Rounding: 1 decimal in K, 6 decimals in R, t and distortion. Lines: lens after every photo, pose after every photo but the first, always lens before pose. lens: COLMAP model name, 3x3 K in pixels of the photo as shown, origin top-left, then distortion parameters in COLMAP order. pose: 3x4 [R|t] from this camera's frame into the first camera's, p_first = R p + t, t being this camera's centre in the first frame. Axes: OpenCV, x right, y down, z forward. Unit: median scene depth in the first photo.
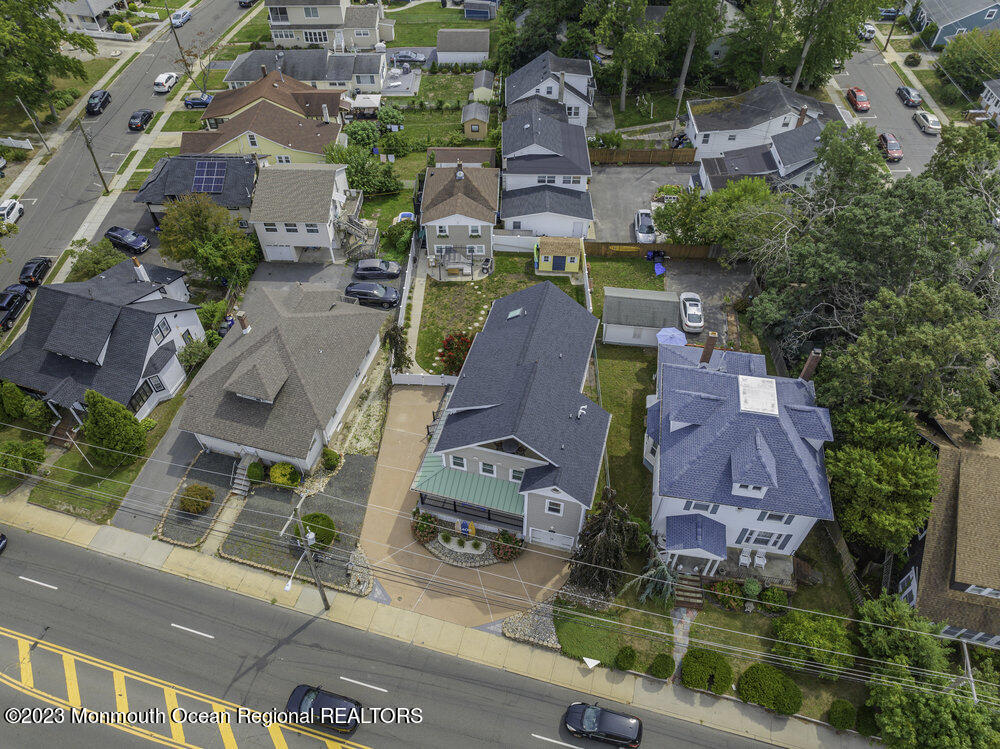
lens RADIAL K [[706.6, 0, 500.0], [0, 706.6, 374.5], [0, 0, 1]] dist [-0.038755, 0.003568]
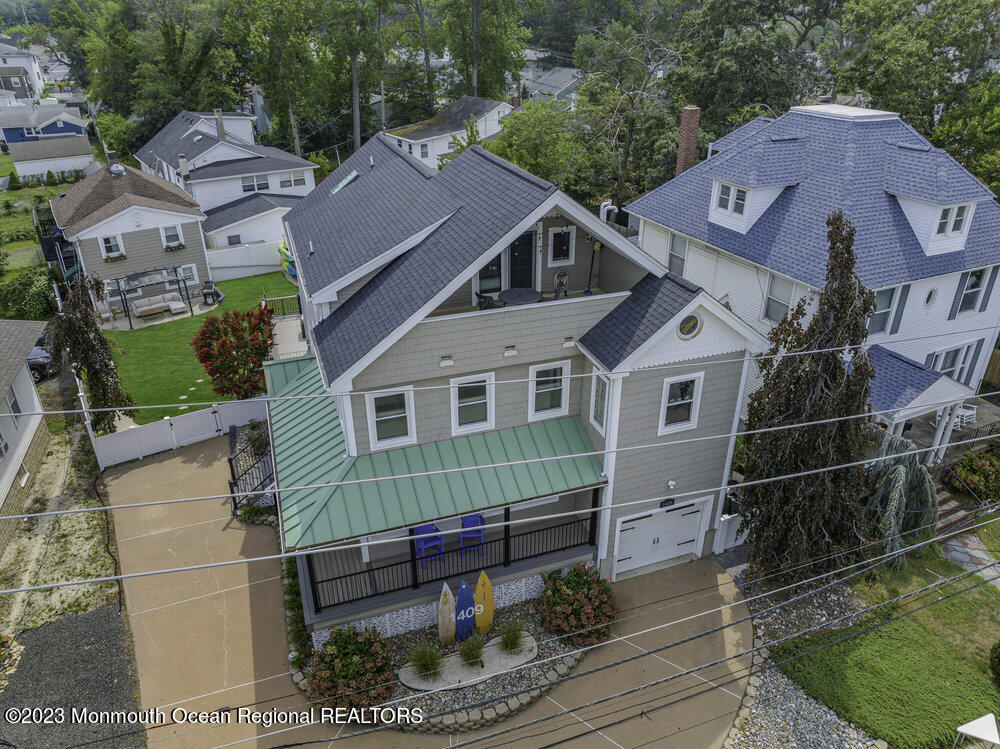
lens RADIAL K [[706.7, 0, 500.0], [0, 706.7, 374.5], [0, 0, 1]] dist [-0.058820, 0.033183]
pose [[0.822570, -0.260424, 0.505526, -0.134854], [0.428524, 0.868259, -0.249988, 0.155082], [-0.373825, 0.422263, 0.825802, 0.477614]]
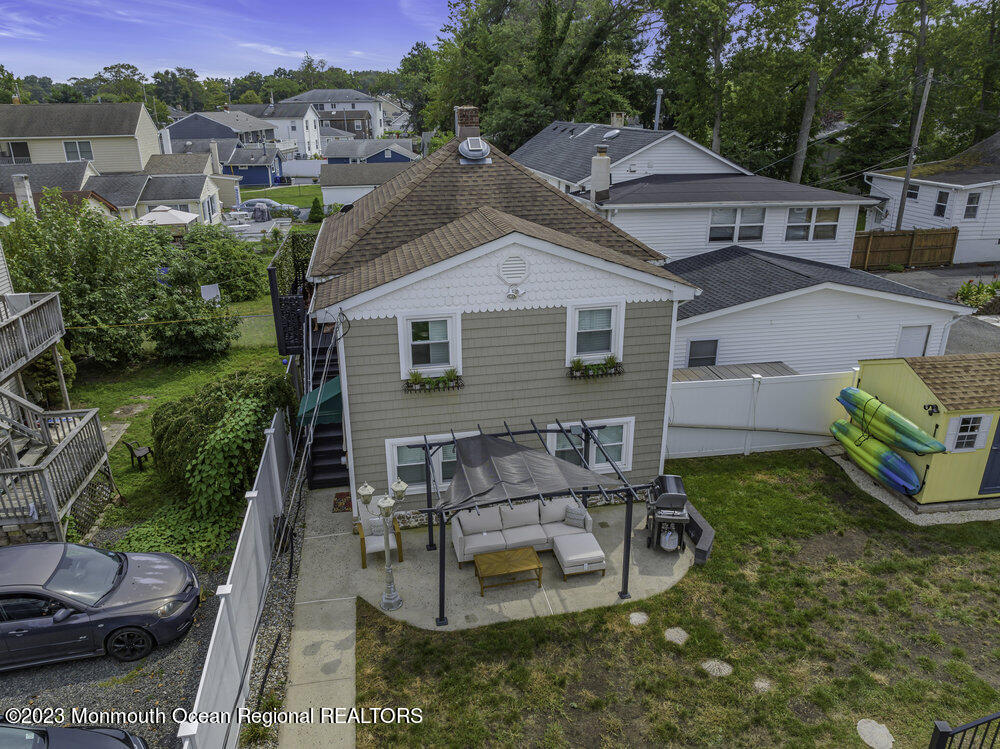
lens RADIAL K [[706.6, 0, 500.0], [0, 706.6, 374.5], [0, 0, 1]] dist [-0.038755, 0.003568]
pose [[0.978564, -0.074135, 0.192138, -0.101222], [0.155564, 0.877457, -0.453729, -0.110731], [-0.134956, 0.473892, 0.870180, 0.845443]]
